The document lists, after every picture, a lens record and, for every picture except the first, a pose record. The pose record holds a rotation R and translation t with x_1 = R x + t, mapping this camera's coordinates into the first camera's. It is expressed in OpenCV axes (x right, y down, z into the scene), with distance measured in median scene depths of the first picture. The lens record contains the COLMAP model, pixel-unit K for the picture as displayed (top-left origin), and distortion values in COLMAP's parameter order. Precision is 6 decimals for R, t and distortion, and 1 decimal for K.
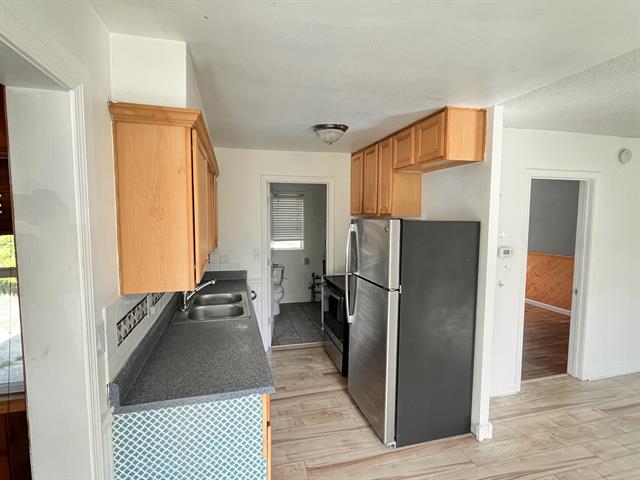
lens RADIAL K [[320.1, 0, 317.1], [0, 320.1, 239.4], [0, 0, 1]] dist [-0.000582, -0.000169]
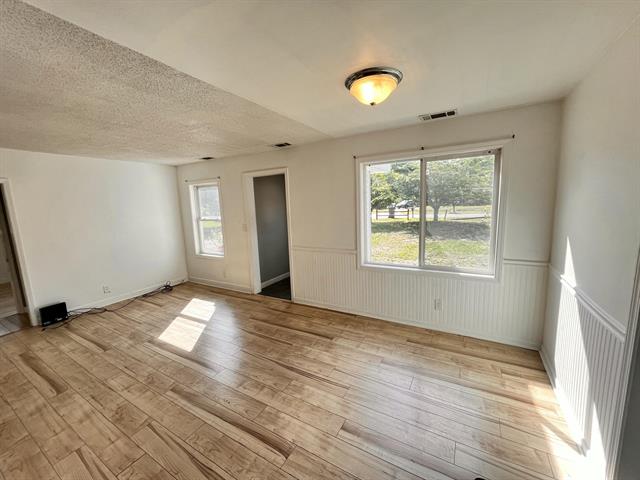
lens RADIAL K [[259.2, 0, 317.8], [0, 259.2, 240.6], [0, 0, 1]] dist [-0.002400, -0.000241]
pose [[-0.707216, -0.077868, 0.702696, -0.109202], [0.094387, 0.974620, 0.202994, -0.022762], [-0.700669, 0.209886, -0.681917, 0.698421]]
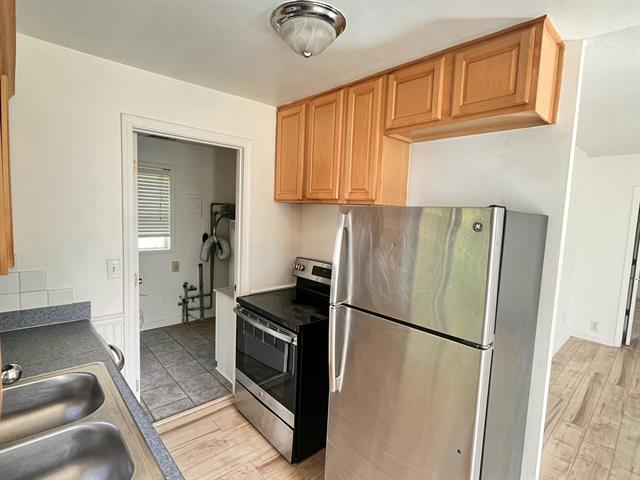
lens RADIAL K [[320.1, 0, 317.1], [0, 320.1, 239.4], [0, 0, 1]] dist [-0.000582, -0.000169]
pose [[0.883274, -0.010231, 0.468745, -0.184927], [-0.001863, 0.999677, 0.025329, -0.018822], [-0.468853, -0.023246, 0.882970, 0.525048]]
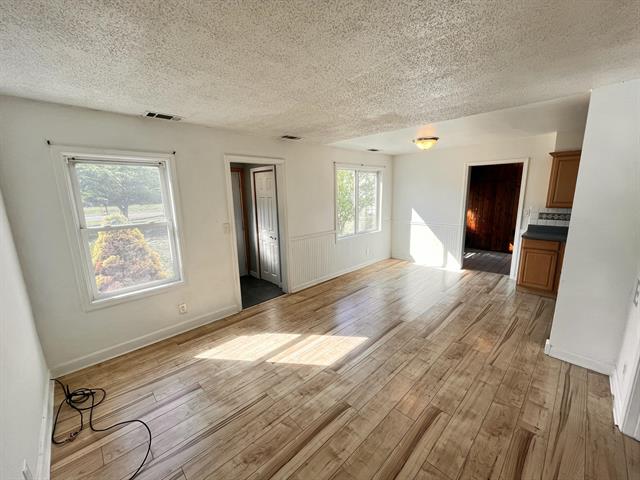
lens RADIAL K [[259.2, 0, 317.8], [0, 259.2, 240.6], [0, 0, 1]] dist [-0.002400, -0.000241]
pose [[-0.869567, 0.109659, -0.481486, 1.558614], [-0.020249, 0.966294, 0.256644, -0.078300], [0.493400, 0.232918, -0.838036, 1.127438]]
